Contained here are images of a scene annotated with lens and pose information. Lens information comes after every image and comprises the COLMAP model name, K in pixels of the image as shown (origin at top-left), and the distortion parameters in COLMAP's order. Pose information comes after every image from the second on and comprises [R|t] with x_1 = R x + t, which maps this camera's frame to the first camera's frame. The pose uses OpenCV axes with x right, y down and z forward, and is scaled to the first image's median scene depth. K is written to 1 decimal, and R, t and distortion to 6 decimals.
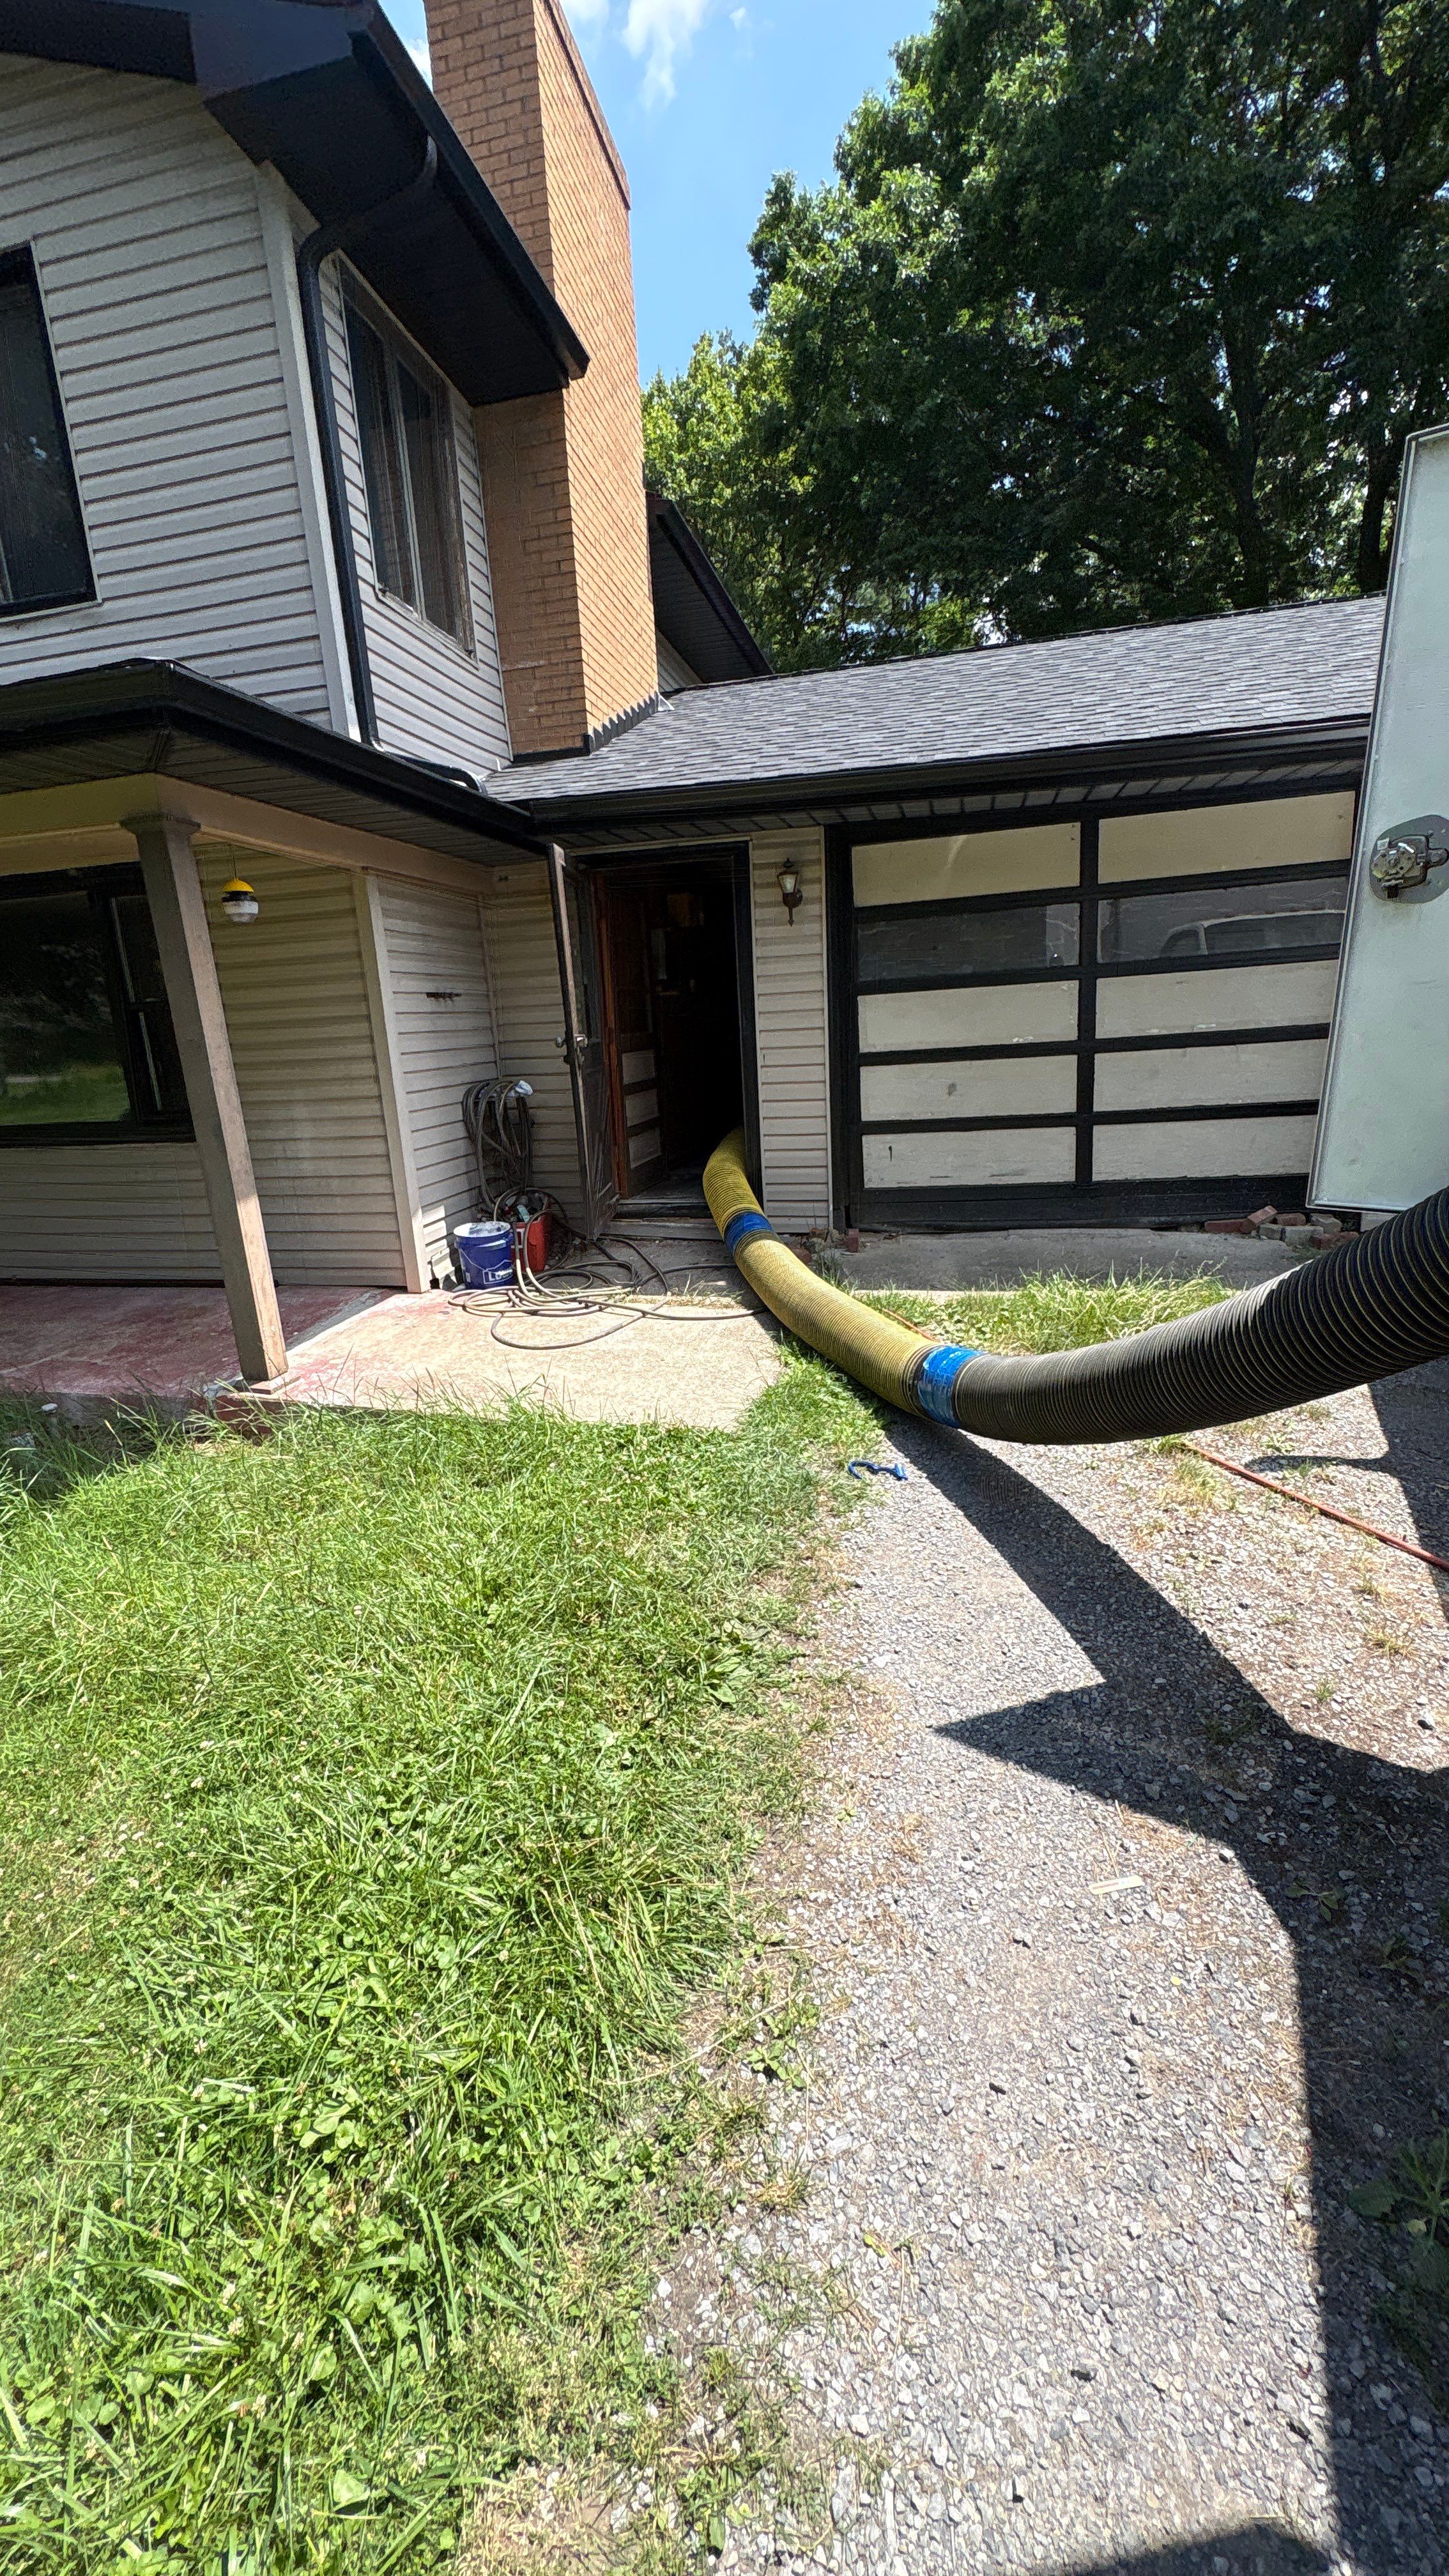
lens RADIAL K [[1011.9, 0, 724.5], [0, 1011.9, 1288.0], [0, 0, 1]] dist [0.001019, -0.000072]
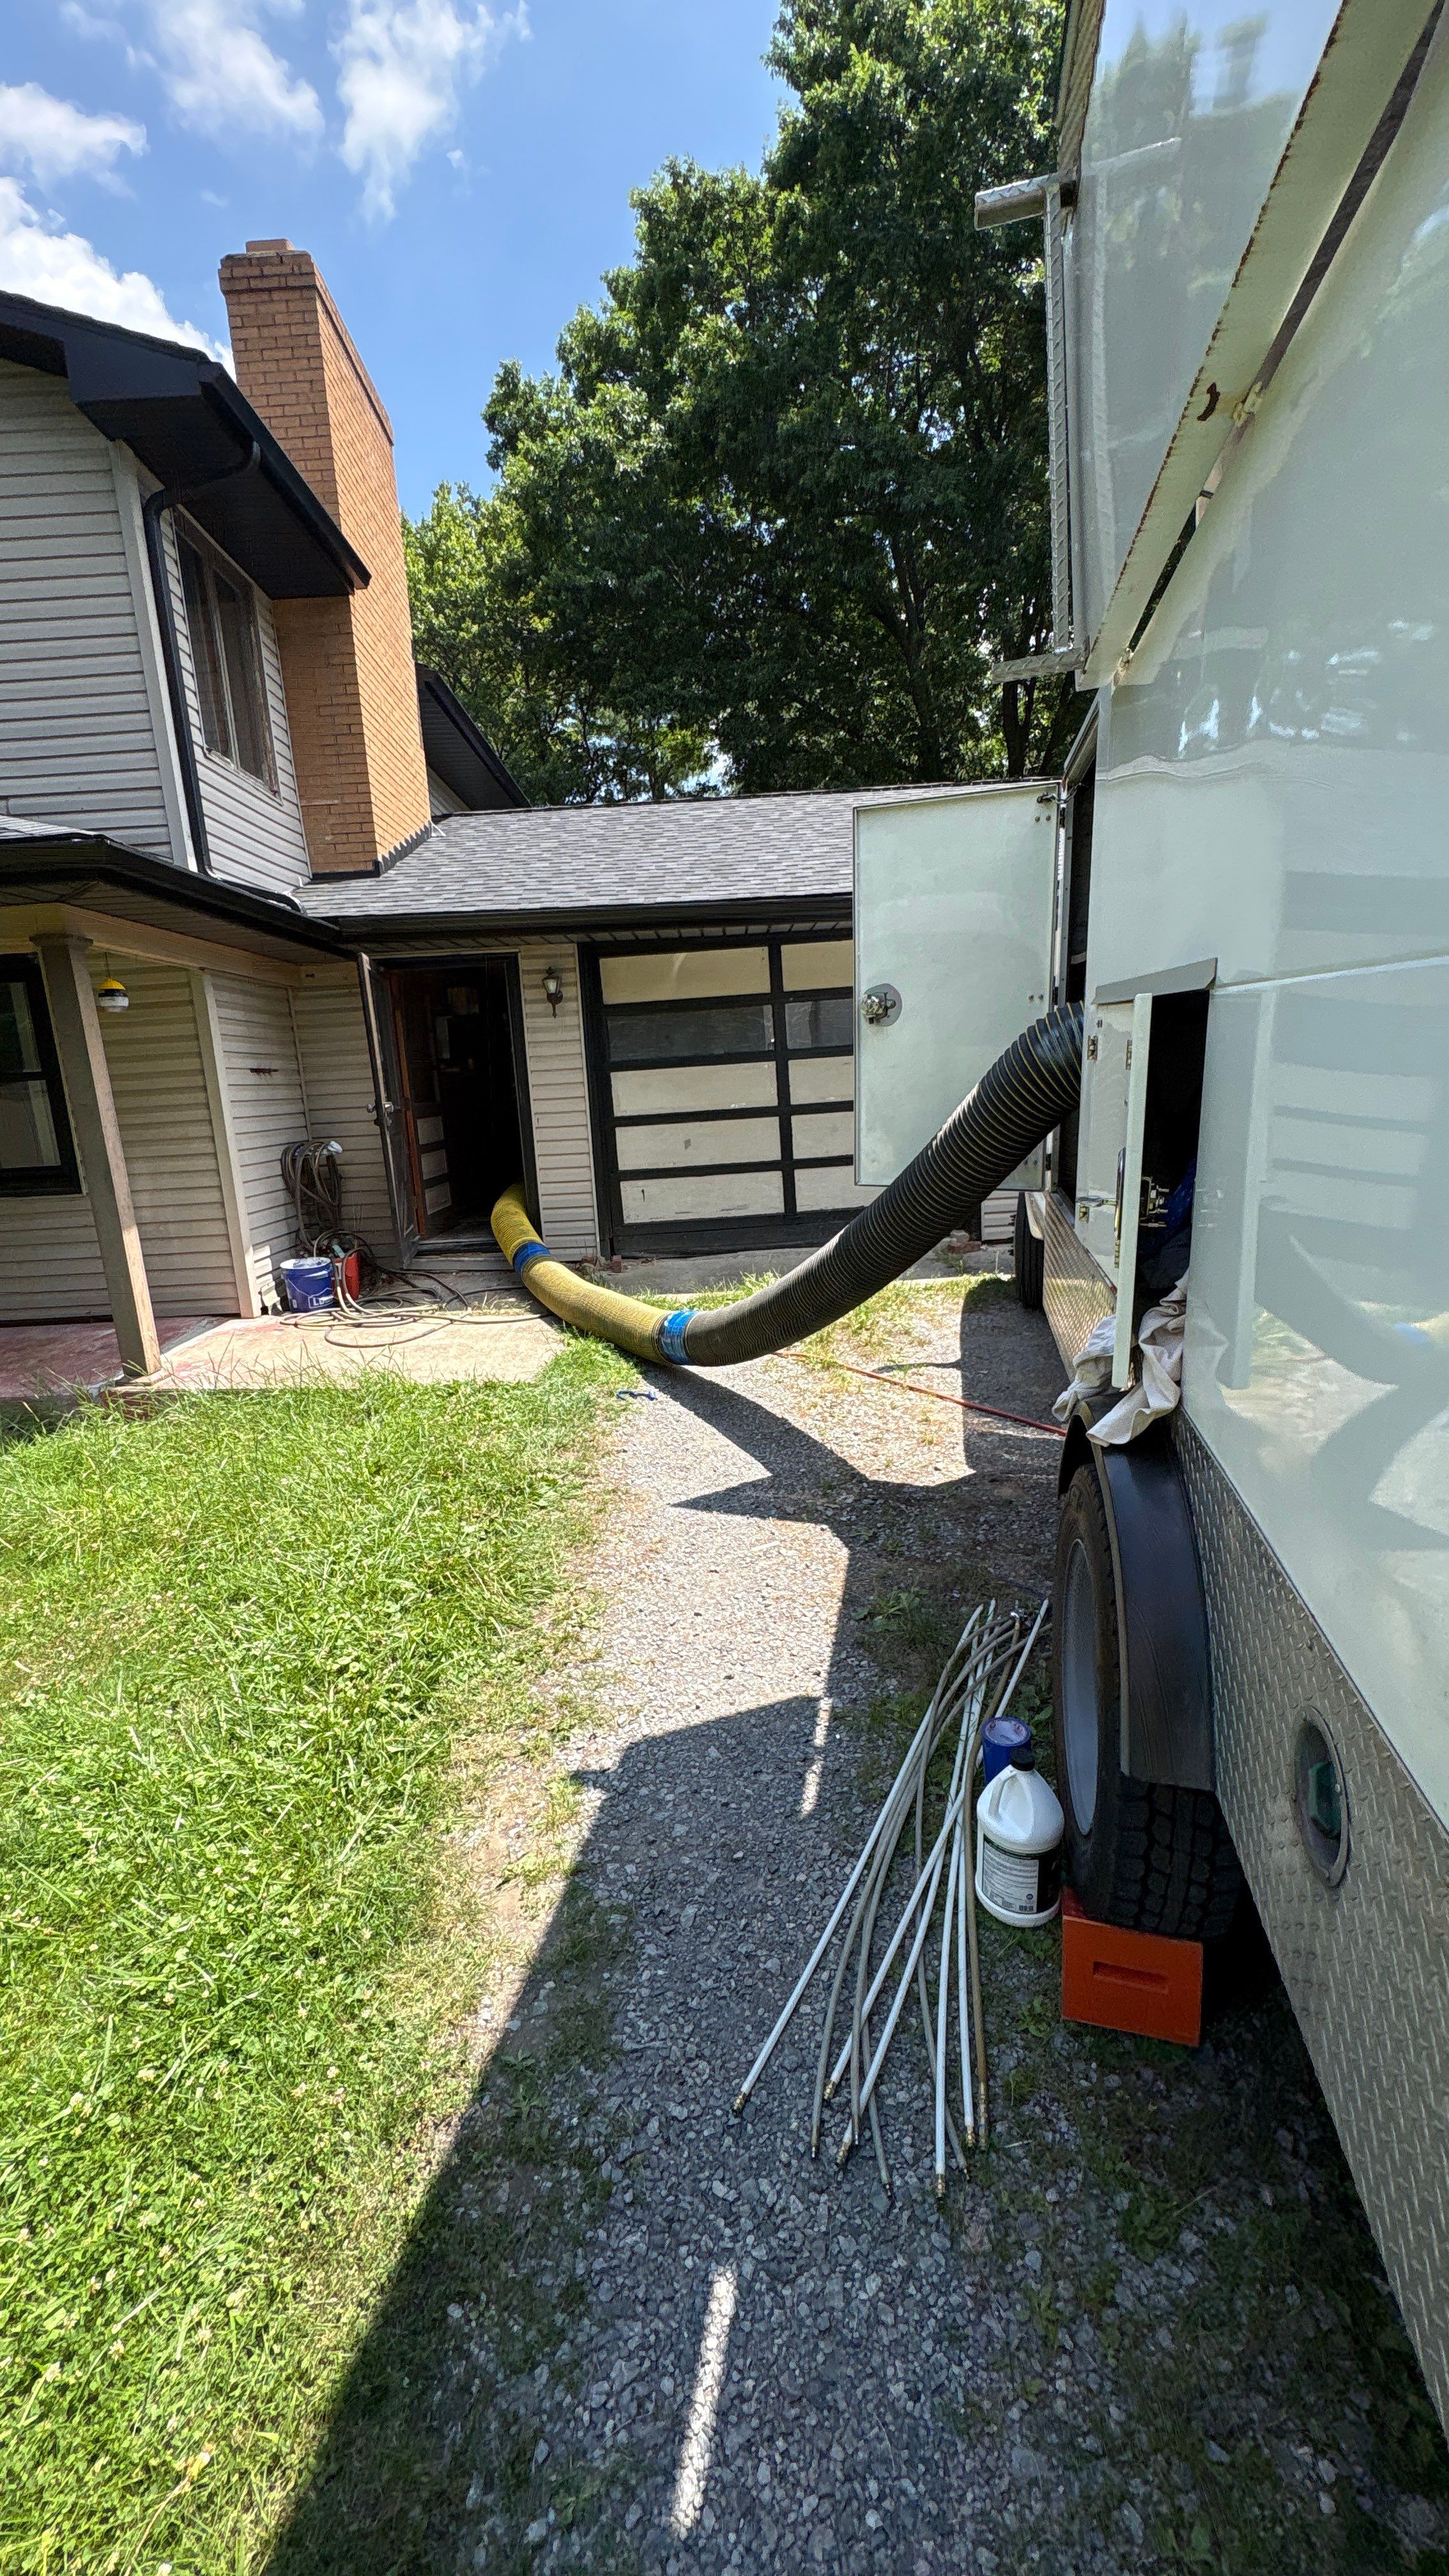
lens RADIAL K [[1011.9, 0, 724.5], [0, 1011.9, 1288.0], [0, 0, 1]] dist [0.001019, -0.000072]
pose [[0.974131, -0.043970, 0.221667, -0.023527], [0.059784, 0.996083, -0.065143, 0.076263], [-0.217934, 0.076710, 0.972944, -0.259870]]
